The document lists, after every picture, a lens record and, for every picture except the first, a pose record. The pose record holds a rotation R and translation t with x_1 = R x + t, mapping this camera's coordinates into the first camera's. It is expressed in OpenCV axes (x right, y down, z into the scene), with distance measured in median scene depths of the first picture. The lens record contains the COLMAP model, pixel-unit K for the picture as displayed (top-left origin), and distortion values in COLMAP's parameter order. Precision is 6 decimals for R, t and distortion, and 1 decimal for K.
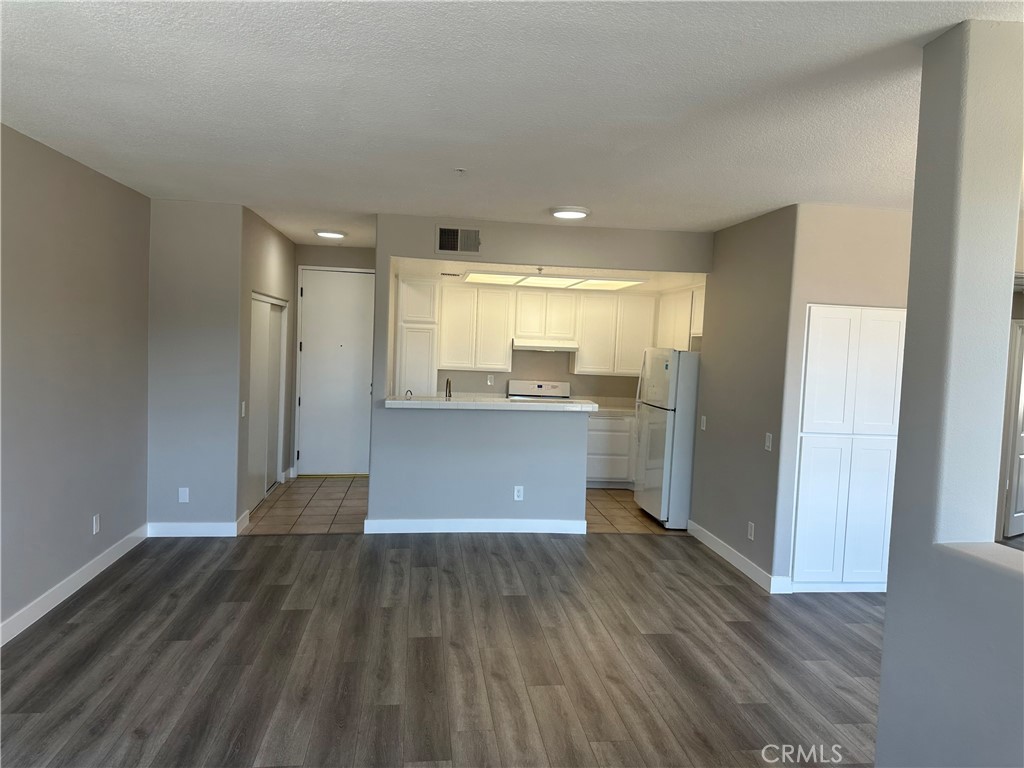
lens RADIAL K [[720.6, 0, 514.2], [0, 720.6, 379.9], [0, 0, 1]] dist [0.093252, -0.130375]
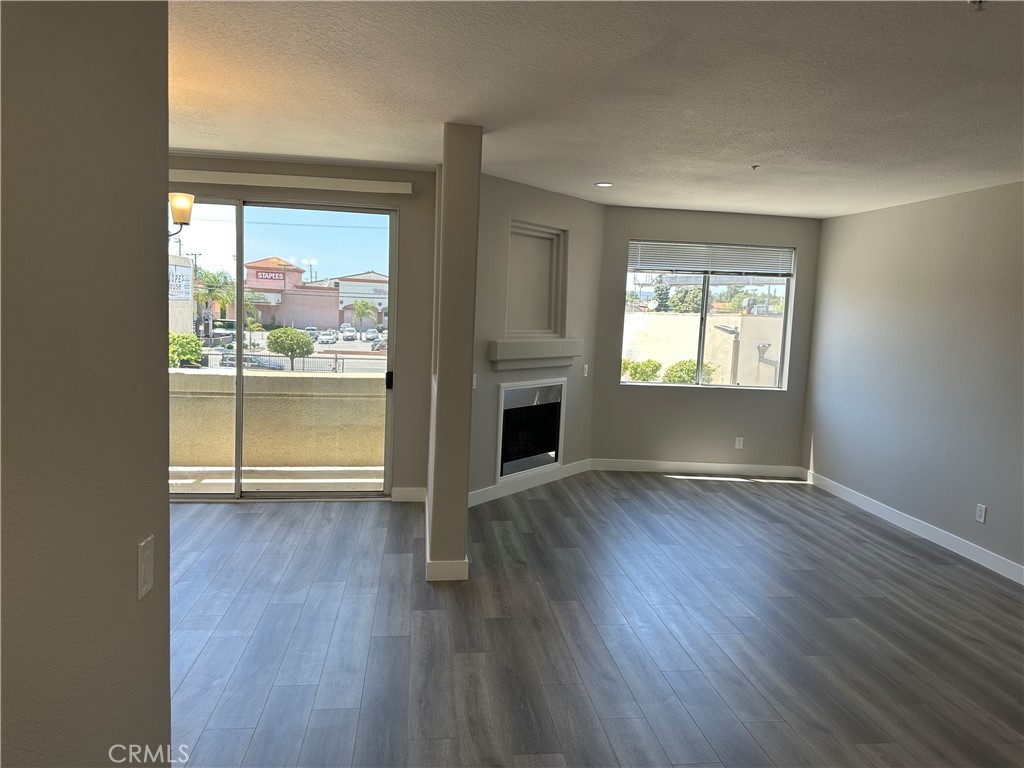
lens RADIAL K [[714.1, 0, 512.1], [0, 714.1, 372.2], [0, 0, 1]] dist [0.132083, -0.165505]
pose [[-0.996132, -0.087855, 0.001648, 0.172603], [-0.086853, 0.987266, 0.133274, -0.043168], [-0.013336, 0.132616, -0.991078, 1.109669]]
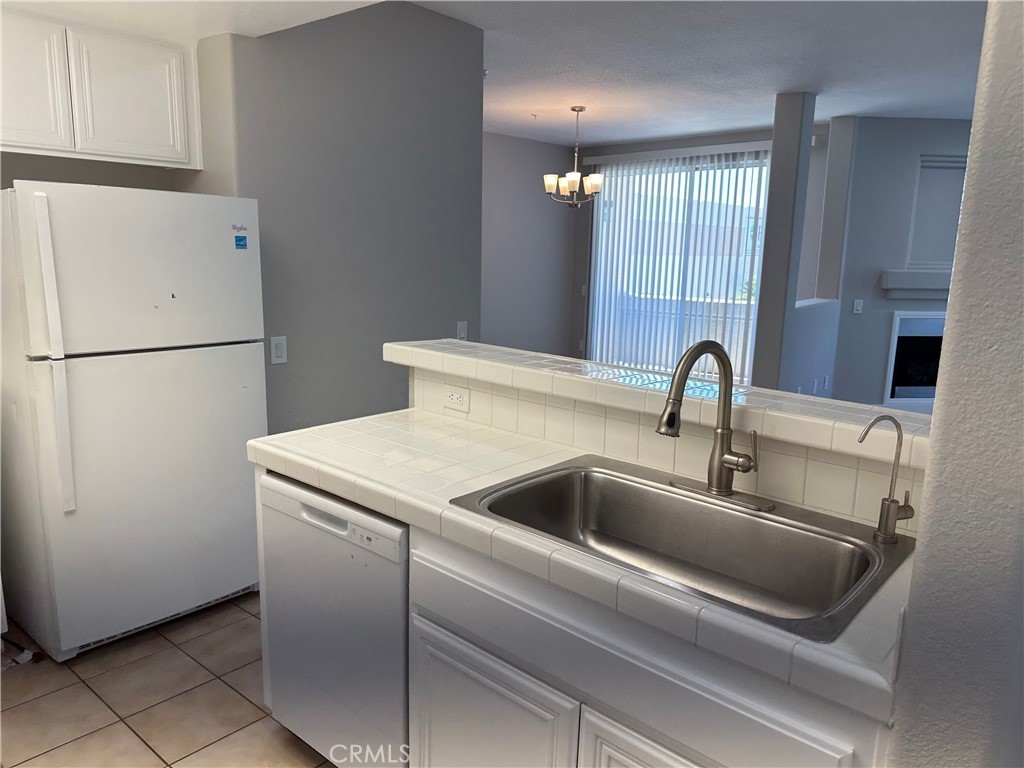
lens RADIAL K [[714.3, 0, 523.6], [0, 714.3, 377.9], [0, 0, 1]] dist [0.097192, -0.135189]
pose [[-0.676772, -0.191328, 0.710896, -0.234394], [-0.018963, 0.969849, 0.242969, -0.051239], [-0.735949, 0.150954, -0.659994, 1.275889]]
